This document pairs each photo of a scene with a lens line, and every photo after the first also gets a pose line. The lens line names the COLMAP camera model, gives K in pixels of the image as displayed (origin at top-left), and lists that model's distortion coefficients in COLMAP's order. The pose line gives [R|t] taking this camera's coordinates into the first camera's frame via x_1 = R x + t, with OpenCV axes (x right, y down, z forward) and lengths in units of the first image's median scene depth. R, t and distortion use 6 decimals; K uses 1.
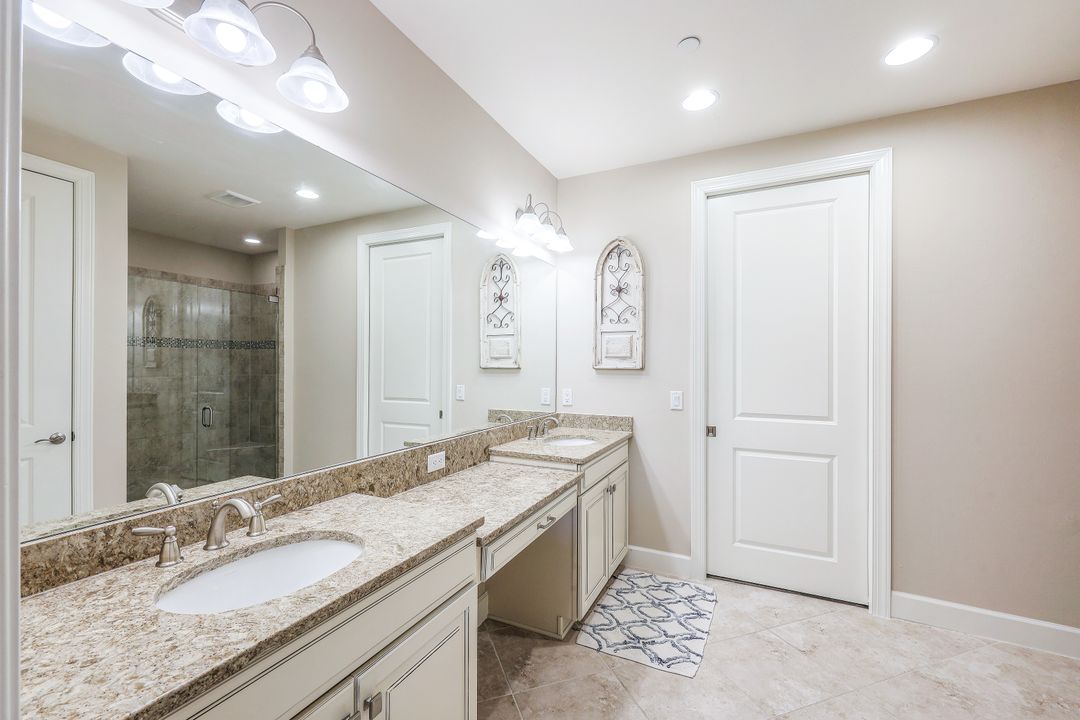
lens RADIAL K [[446.1, 0, 540.0], [0, 446.1, 360.0], [0, 0, 1]] dist [0.001659, 0.000231]
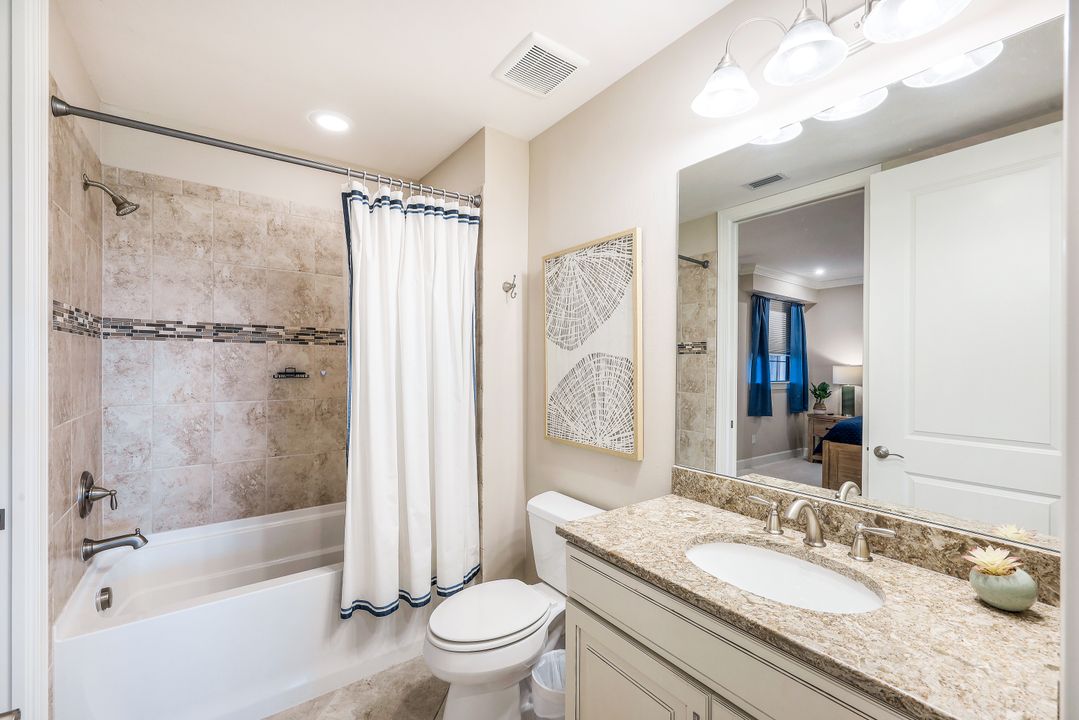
lens RADIAL K [[441.0, 0, 542.9], [0, 441.0, 357.5], [0, 0, 1]] dist [-0.000511, -0.000069]
pose [[-0.456490, -0.001105, -0.889728, 0.441282], [-0.004508, 0.999989, 0.001072, -0.021639], [0.889717, 0.004500, -0.456490, 0.825643]]
